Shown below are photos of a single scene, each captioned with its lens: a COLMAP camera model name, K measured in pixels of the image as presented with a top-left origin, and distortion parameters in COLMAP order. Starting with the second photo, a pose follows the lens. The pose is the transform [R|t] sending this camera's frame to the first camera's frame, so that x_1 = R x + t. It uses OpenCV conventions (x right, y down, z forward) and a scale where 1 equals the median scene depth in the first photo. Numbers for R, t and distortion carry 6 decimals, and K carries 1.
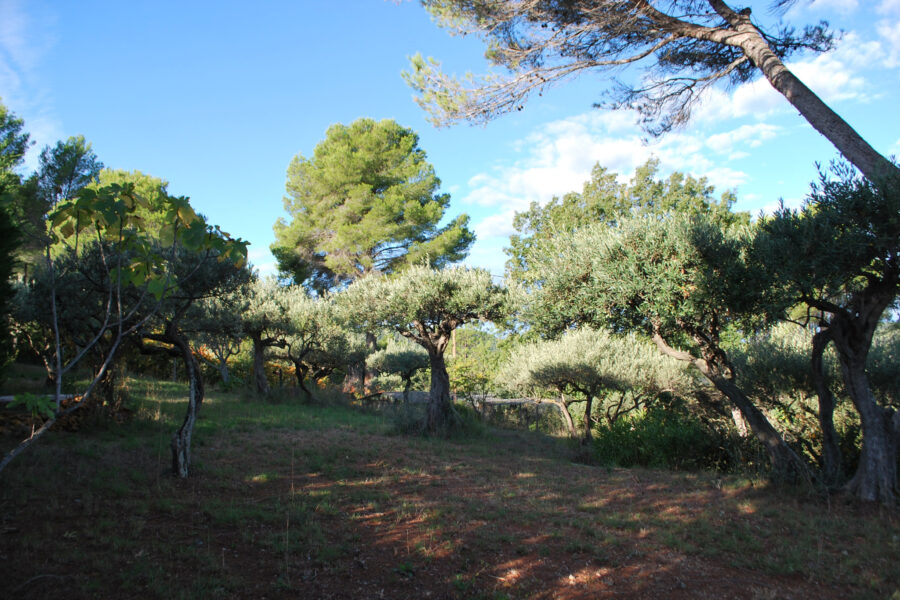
lens RADIAL K [[716.0, 0, 445.1], [0, 716.0, 302.1], [0, 0, 1]] dist [-0.082602, 0.012545]
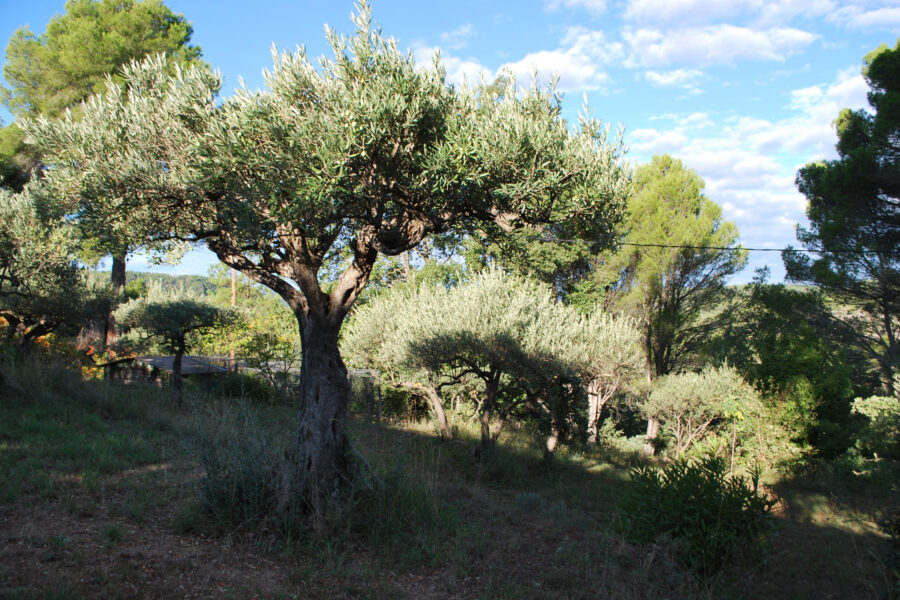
lens RADIAL K [[699.1, 0, 460.5], [0, 699.1, 321.2], [0, 0, 1]] dist [-0.090136, 0.005295]
pose [[0.932446, 0.031530, 0.359931, -0.021808], [-0.063970, 0.994854, 0.078572, 0.011745], [-0.355601, -0.096289, 0.929665, 0.175431]]
